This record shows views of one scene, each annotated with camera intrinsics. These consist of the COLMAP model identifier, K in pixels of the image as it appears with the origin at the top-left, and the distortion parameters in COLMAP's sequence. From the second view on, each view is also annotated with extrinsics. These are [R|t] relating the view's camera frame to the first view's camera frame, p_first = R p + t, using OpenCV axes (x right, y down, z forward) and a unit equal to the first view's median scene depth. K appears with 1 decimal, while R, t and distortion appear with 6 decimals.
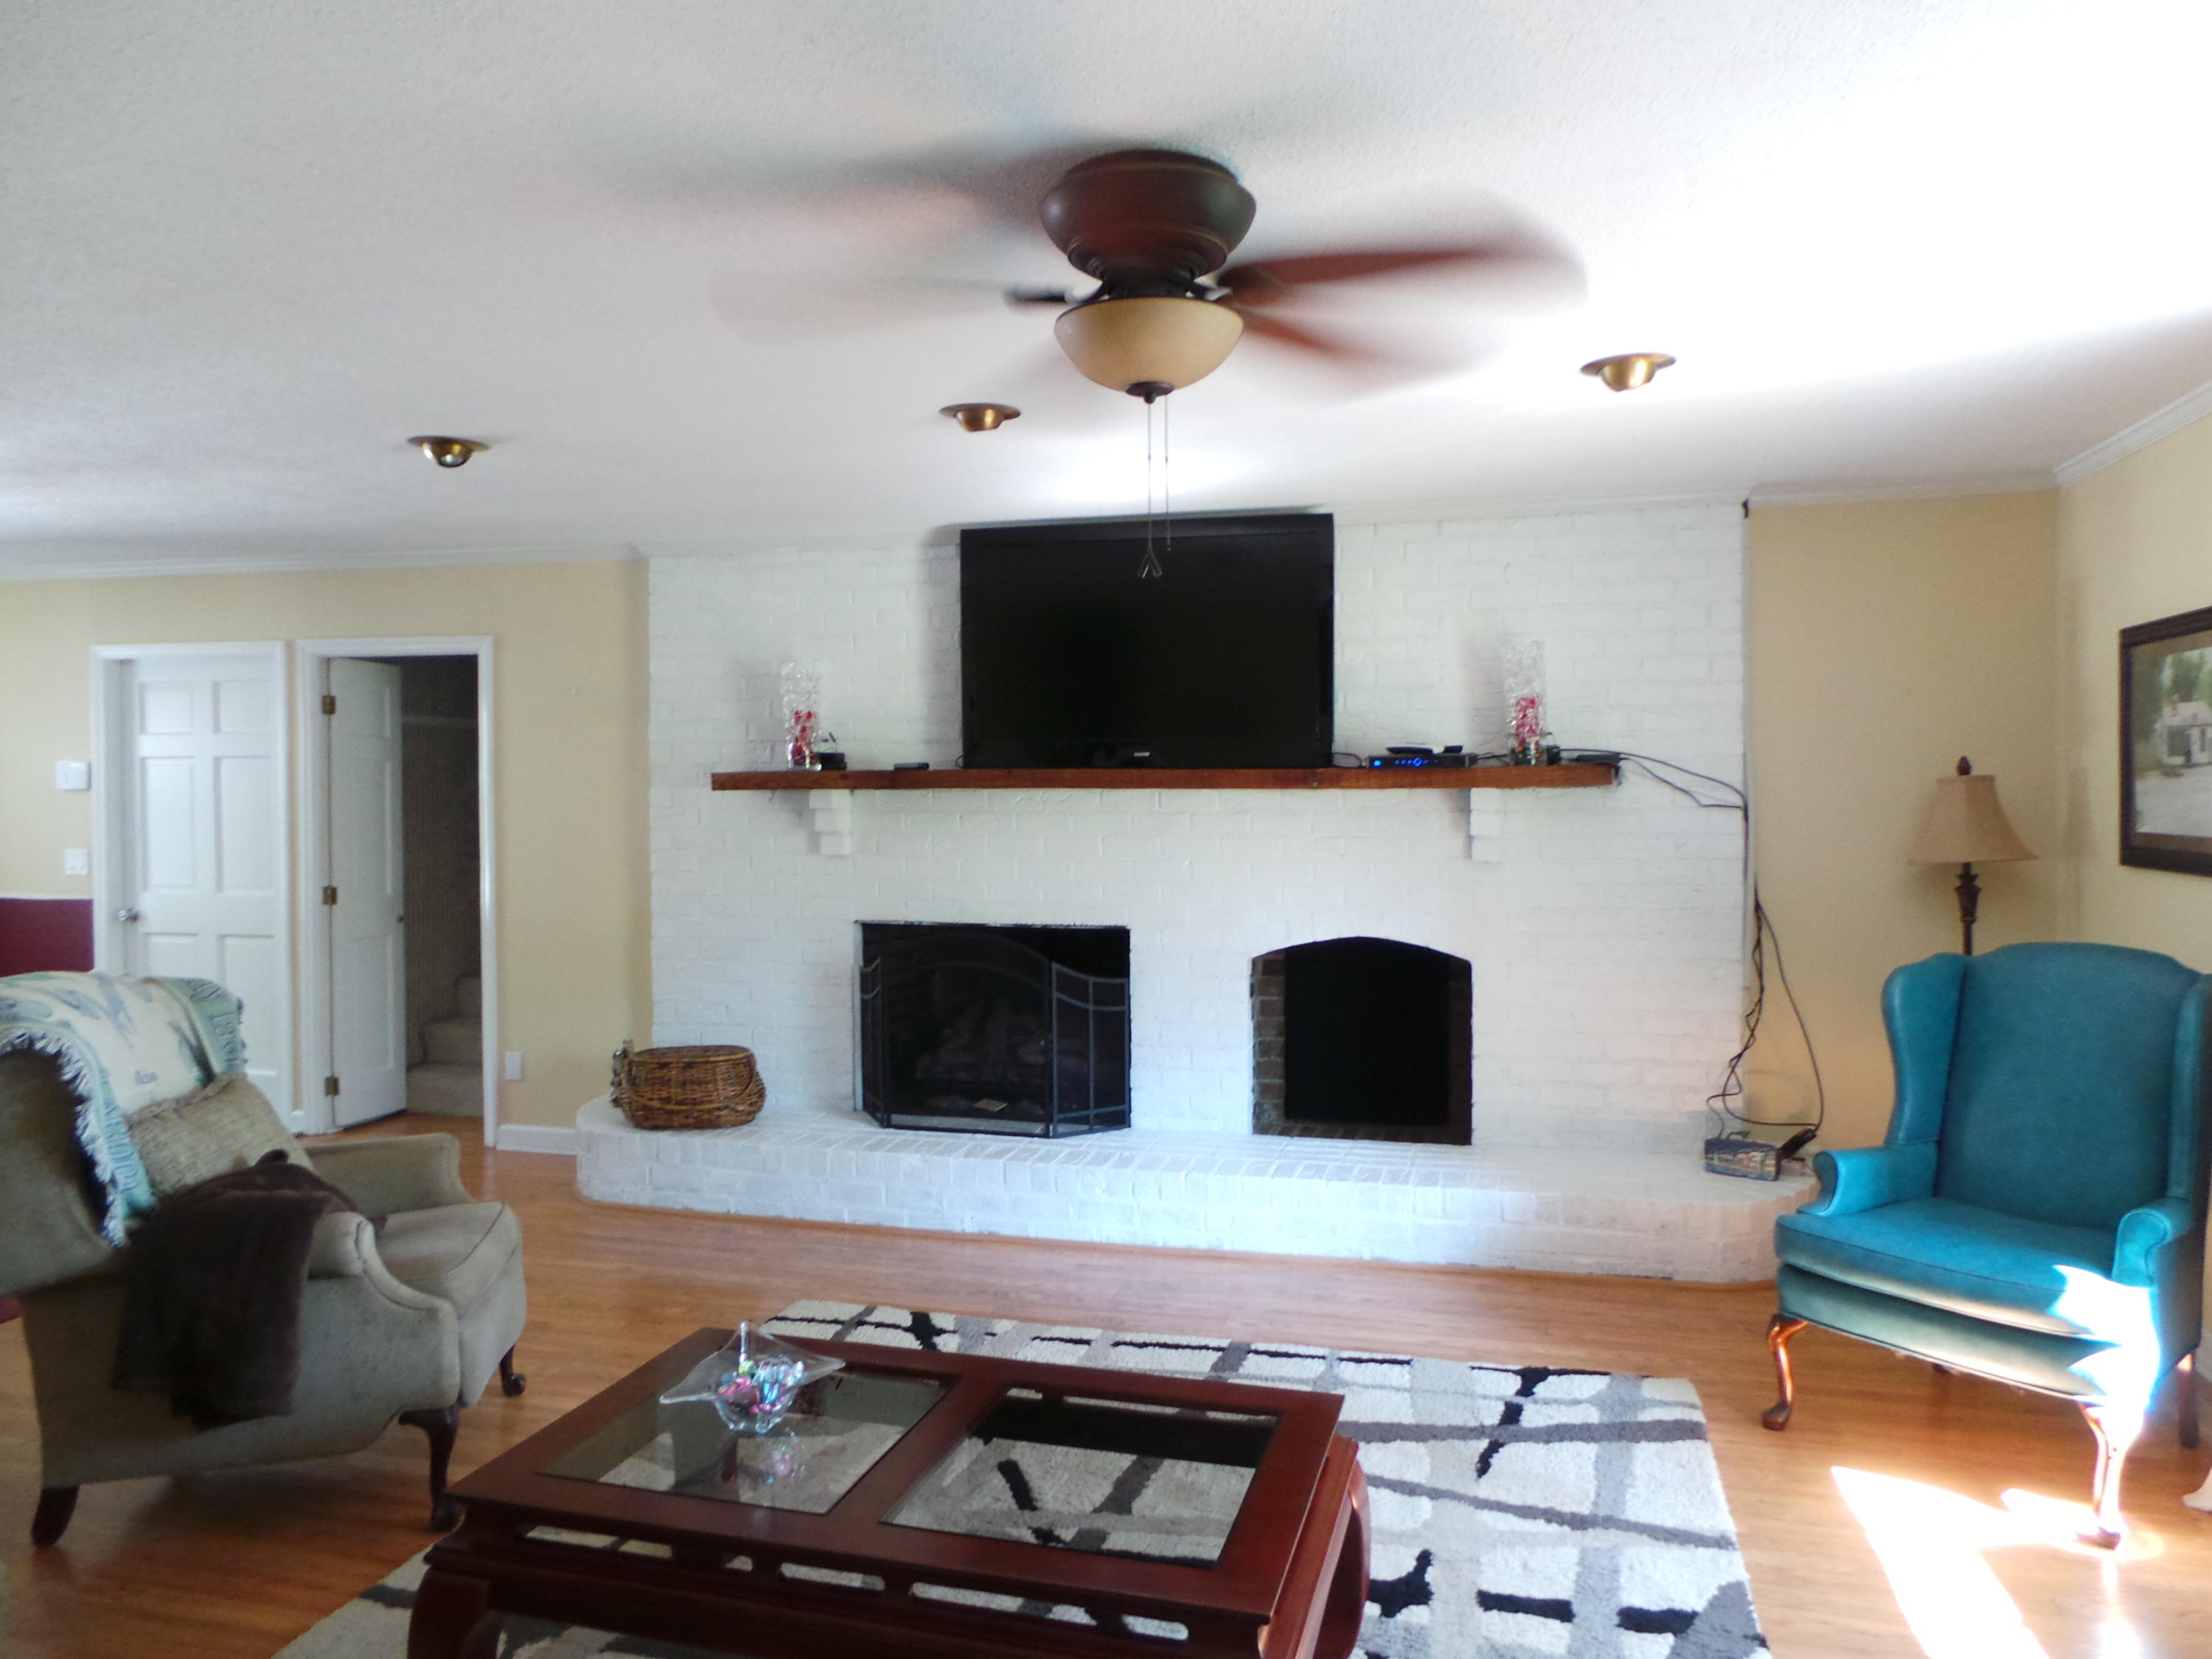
lens RADIAL K [[1484.4, 0, 1106.0], [0, 1484.4, 829.5], [0, 0, 1]] dist [0.003534, 0.001227]
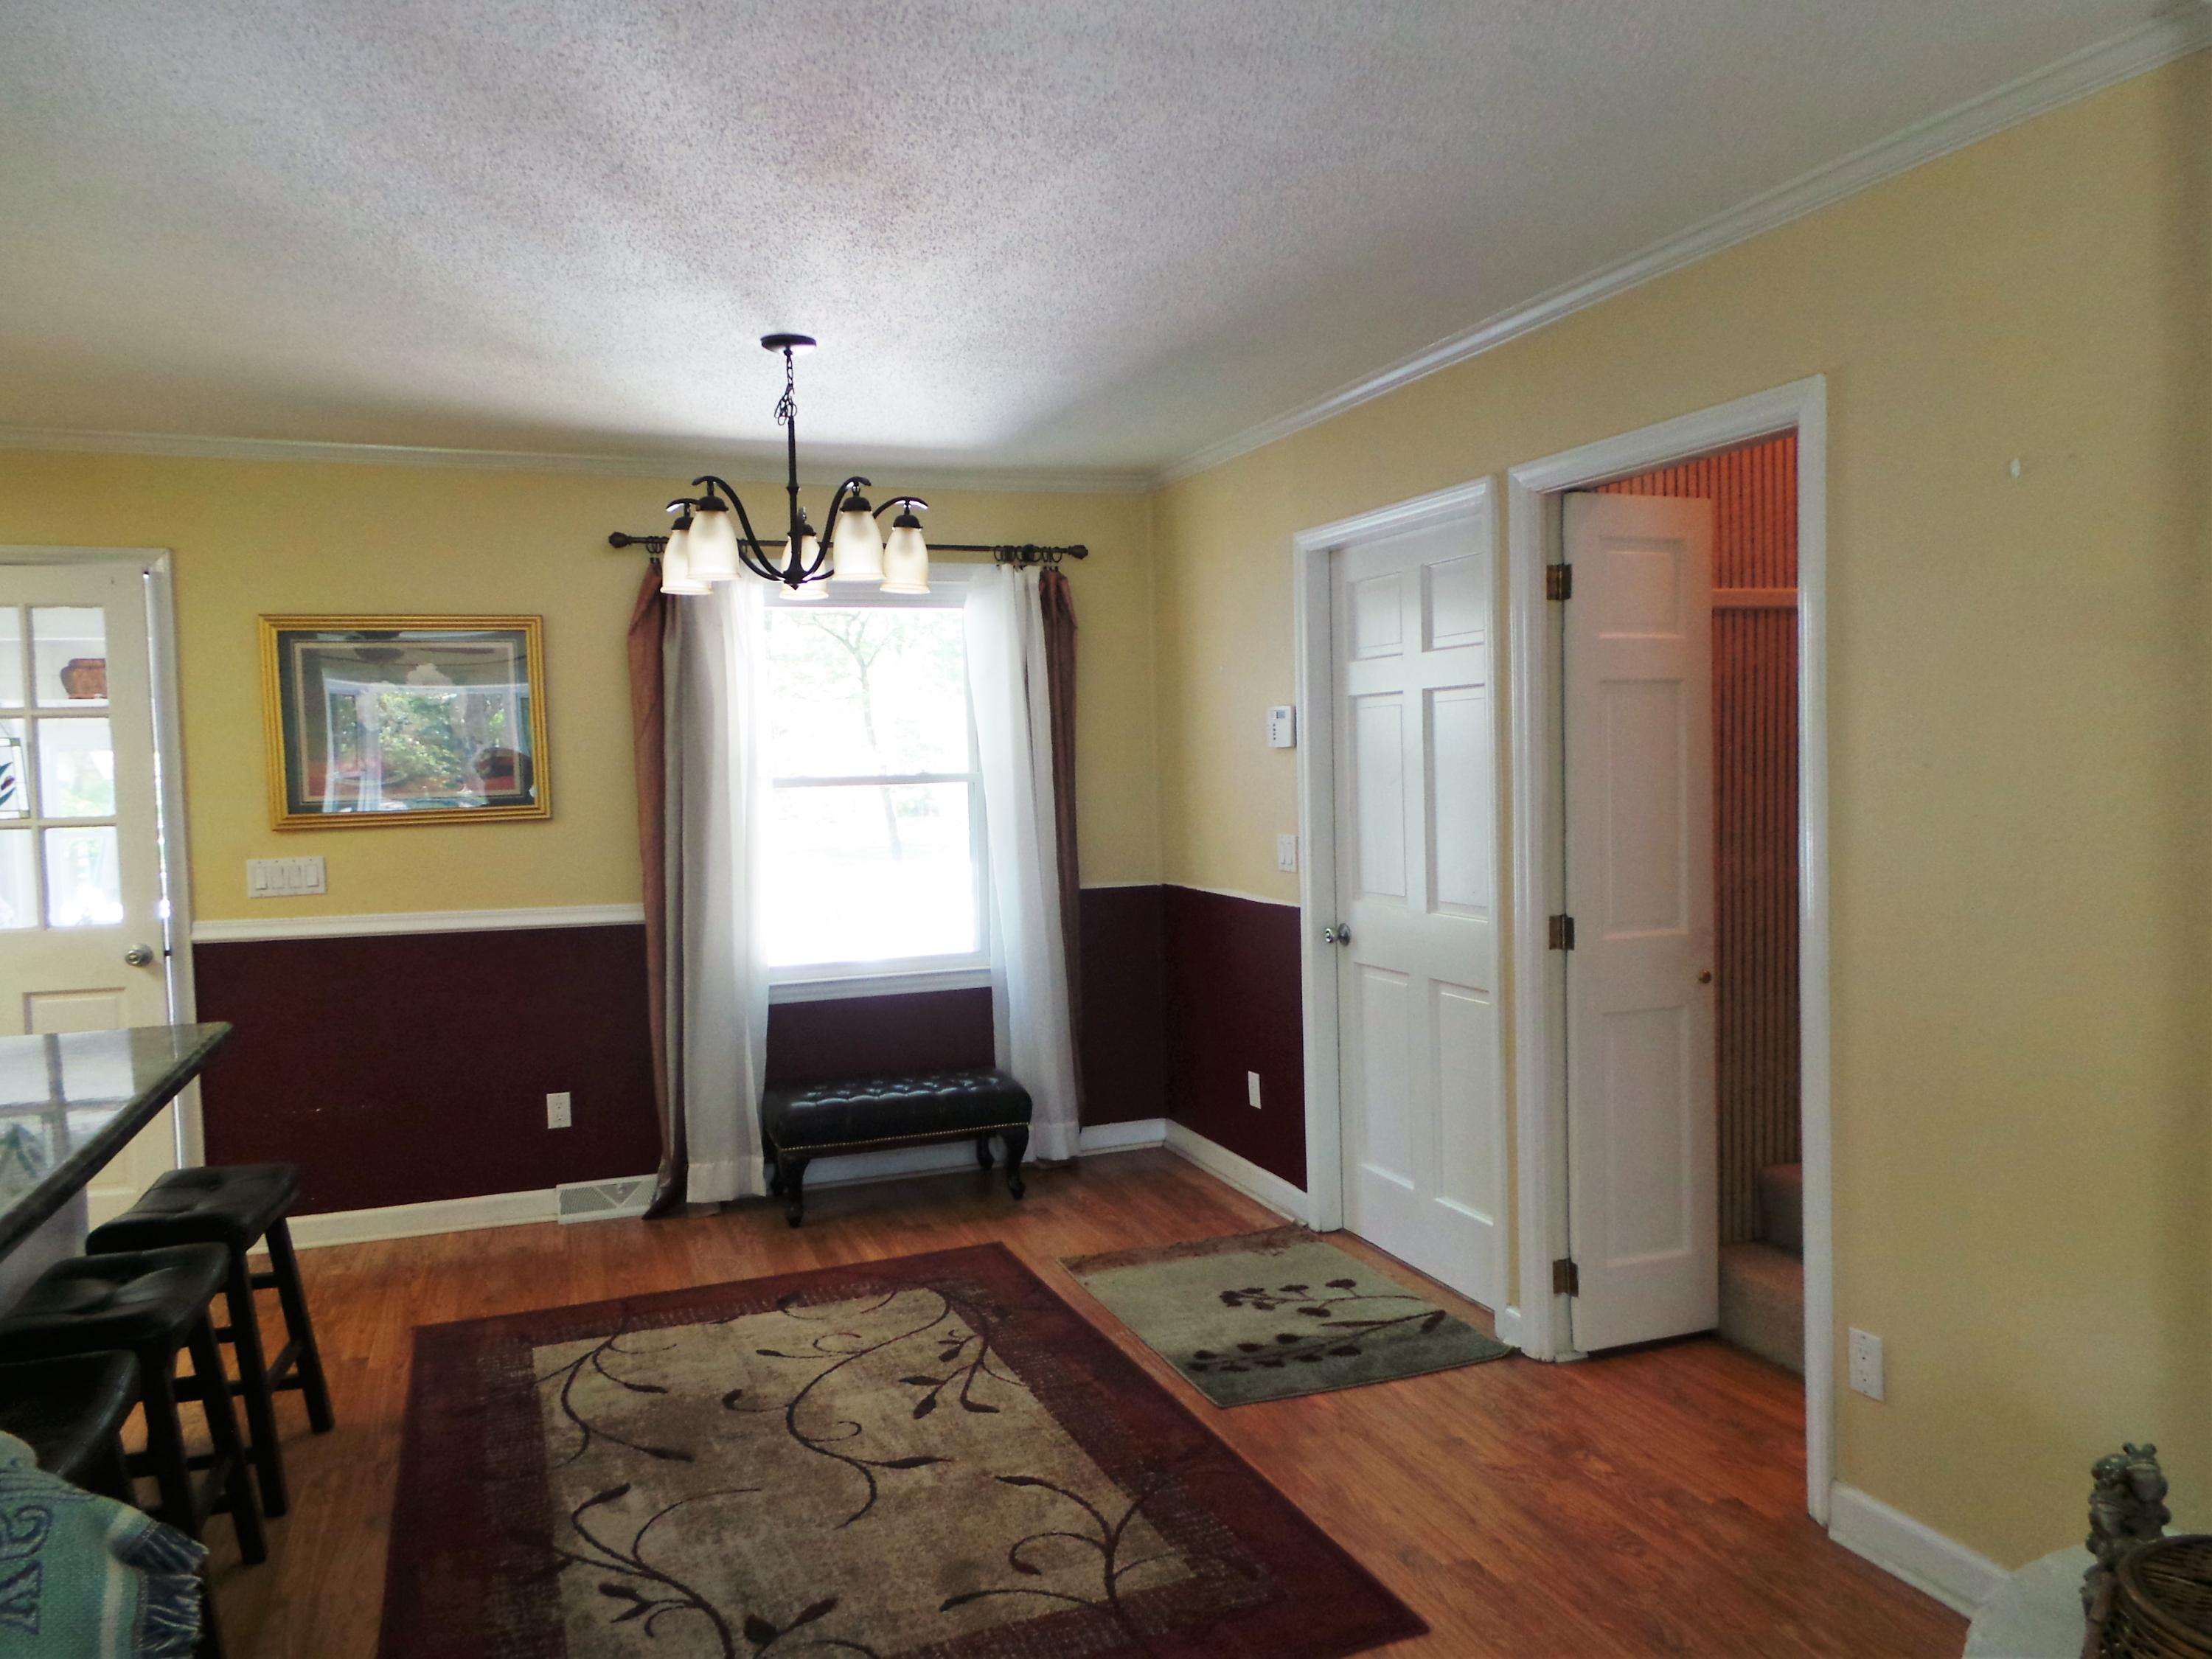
lens RADIAL K [[1624.2, 0, 1106.0], [0, 1624.2, 829.5], [0, 0, 1]] dist [-0.000076, -0.002670]
pose [[0.600667, 0.025740, -0.799085, -0.144356], [0.000057, 0.999480, 0.032238, -0.012788], [0.799499, -0.019409, 0.600354, 0.499825]]
